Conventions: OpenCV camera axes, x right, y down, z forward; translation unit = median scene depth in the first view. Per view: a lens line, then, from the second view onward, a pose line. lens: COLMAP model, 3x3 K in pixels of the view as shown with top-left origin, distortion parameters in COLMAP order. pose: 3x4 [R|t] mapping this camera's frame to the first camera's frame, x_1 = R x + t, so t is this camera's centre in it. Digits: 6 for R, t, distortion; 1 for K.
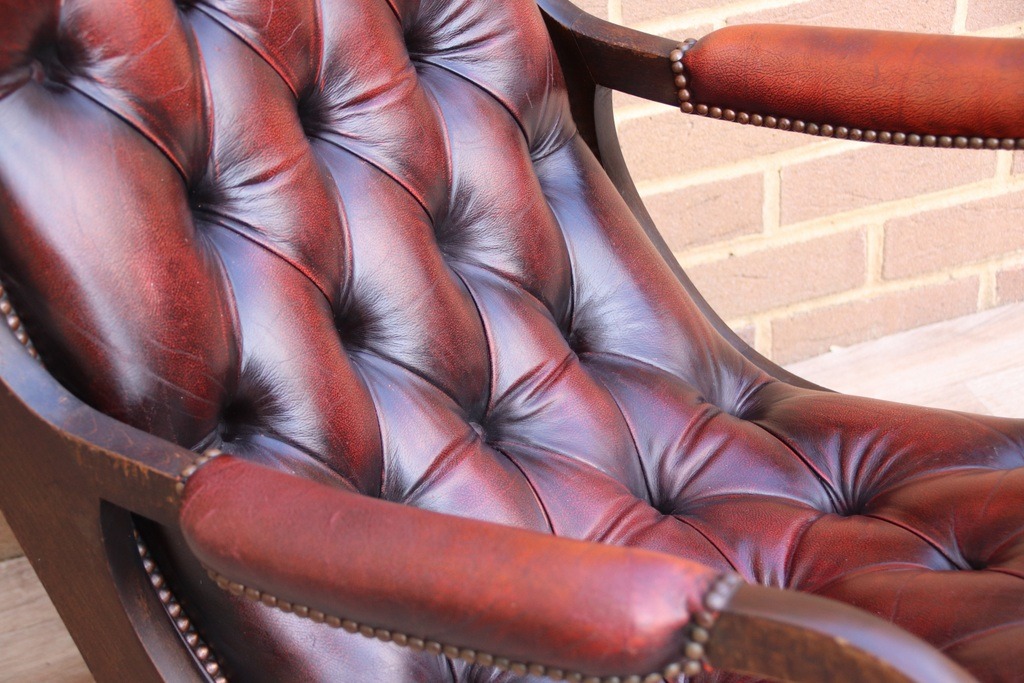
lens RADIAL K [[2369.0, 0, 512.0], [0, 2369.0, 341.5], [0, 0, 1]] dist [0.527695, 0.155653]
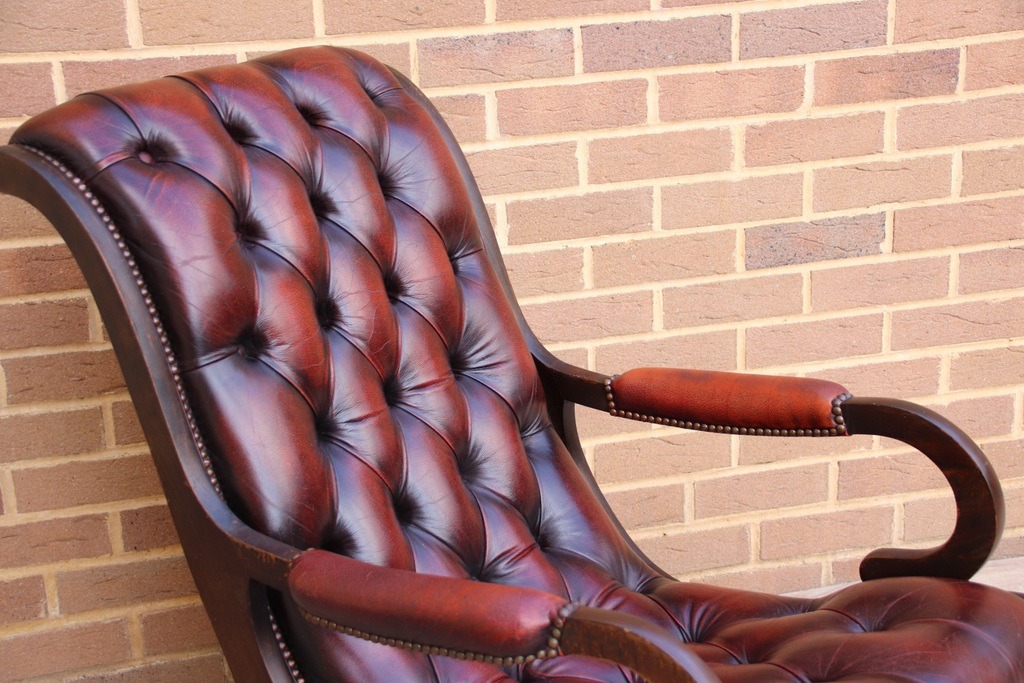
lens RADIAL K [[1703.3, 0, 512.0], [0, 1703.3, 341.5], [0, 0, 1]] dist [0.226385, 0.714343]
pose [[0.996048, 0.038960, -0.079817, 0.102455], [-0.056898, 0.969943, -0.236587, 0.159023], [0.068200, 0.240194, 0.968326, -0.234616]]
